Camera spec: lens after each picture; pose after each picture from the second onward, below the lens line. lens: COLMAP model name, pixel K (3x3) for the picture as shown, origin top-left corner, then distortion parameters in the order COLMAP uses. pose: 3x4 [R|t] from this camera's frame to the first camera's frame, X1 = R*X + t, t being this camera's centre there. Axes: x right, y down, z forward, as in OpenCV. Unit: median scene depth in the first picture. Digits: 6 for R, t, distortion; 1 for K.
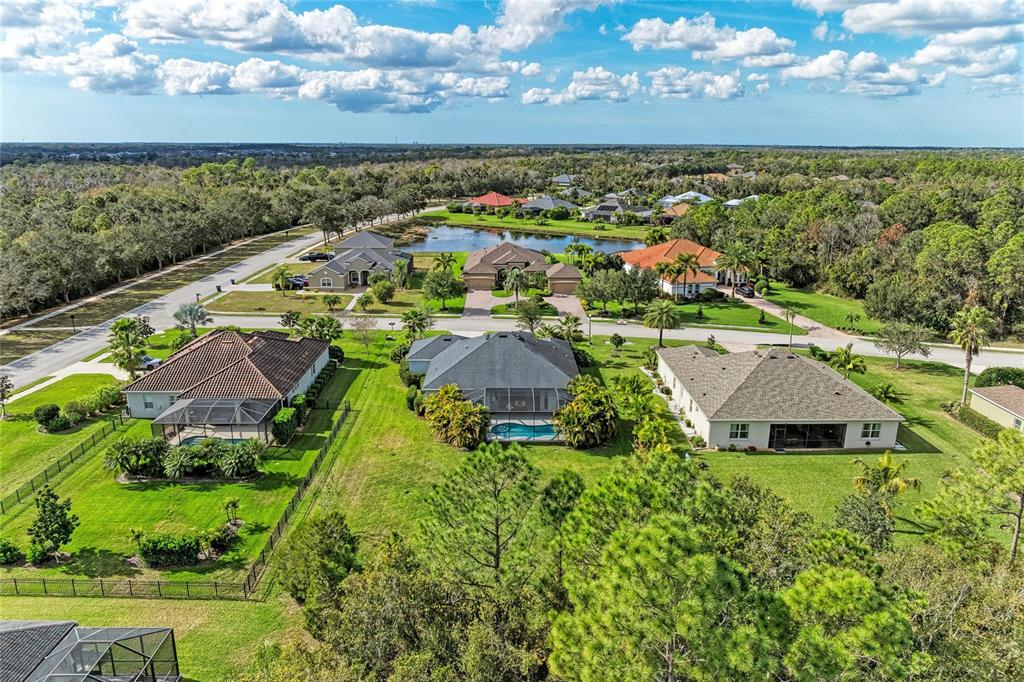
lens RADIAL K [[713.7, 0, 517.7], [0, 713.7, 339.1], [0, 0, 1]] dist [-0.029038, 0.015337]
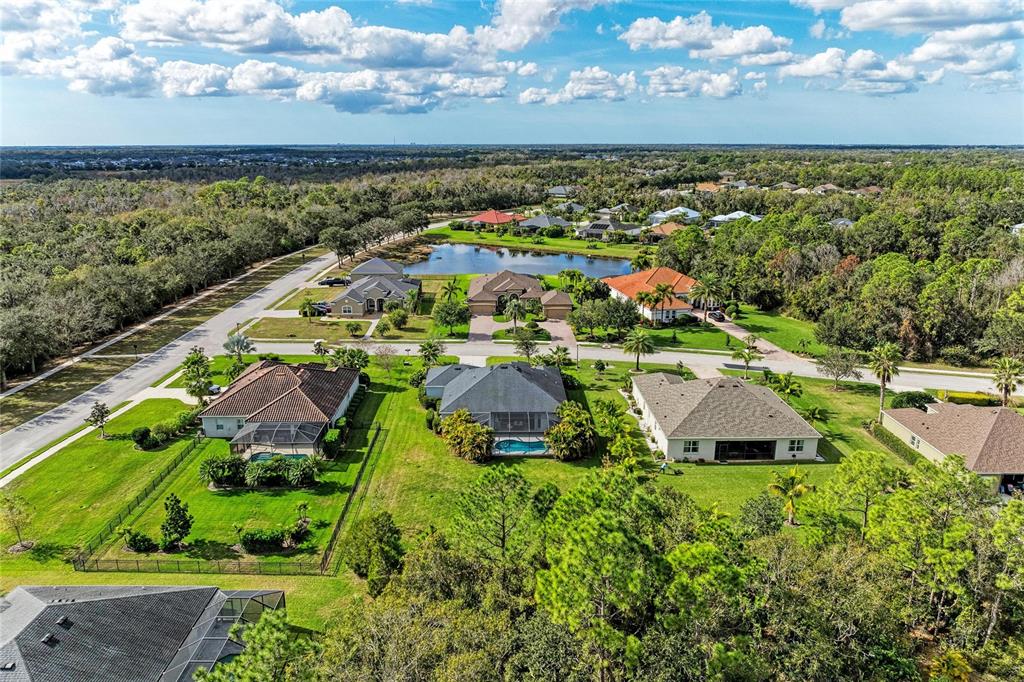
lens RADIAL K [[713.7, 0, 512.5], [0, 713.7, 337.8], [0, 0, 1]] dist [-0.029038, 0.015337]
pose [[0.999972, -0.005571, -0.004905, 0.000233], [0.005561, 0.999982, -0.002065, -0.055220], [0.004916, 0.002038, 0.999986, -0.234034]]
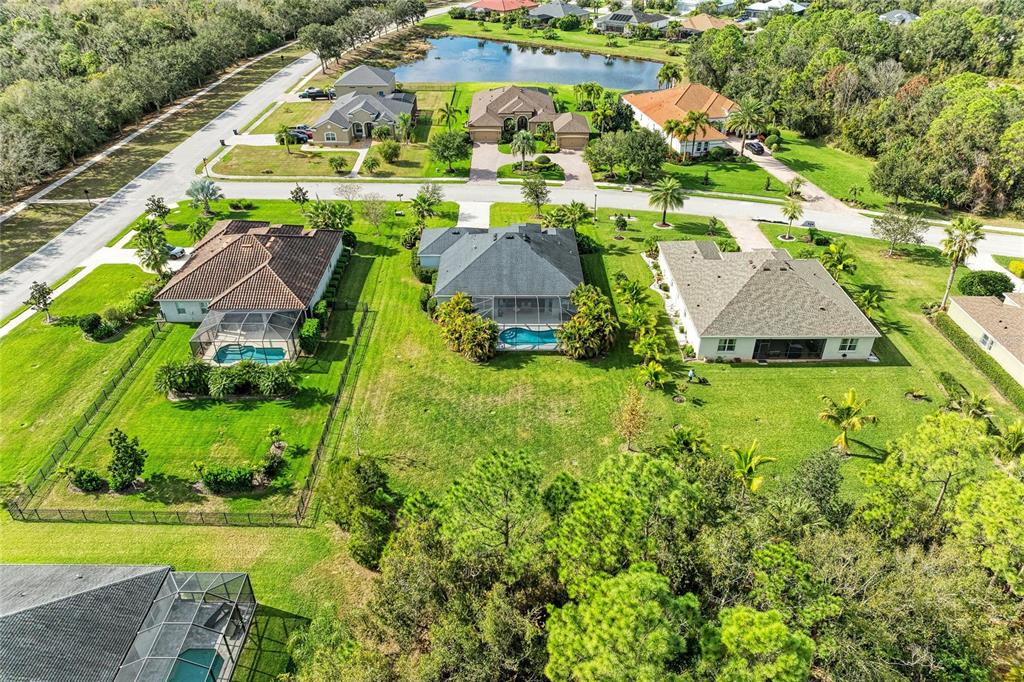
lens RADIAL K [[713.7, 0, 517.9], [0, 713.7, 336.7], [0, 0, 1]] dist [-0.029038, 0.015337]
pose [[0.999962, 0.002476, -0.008319, -0.000065], [0.000000, 0.958420, 0.285361, -0.168965], [0.008679, -0.285350, 0.958384, -0.038743]]
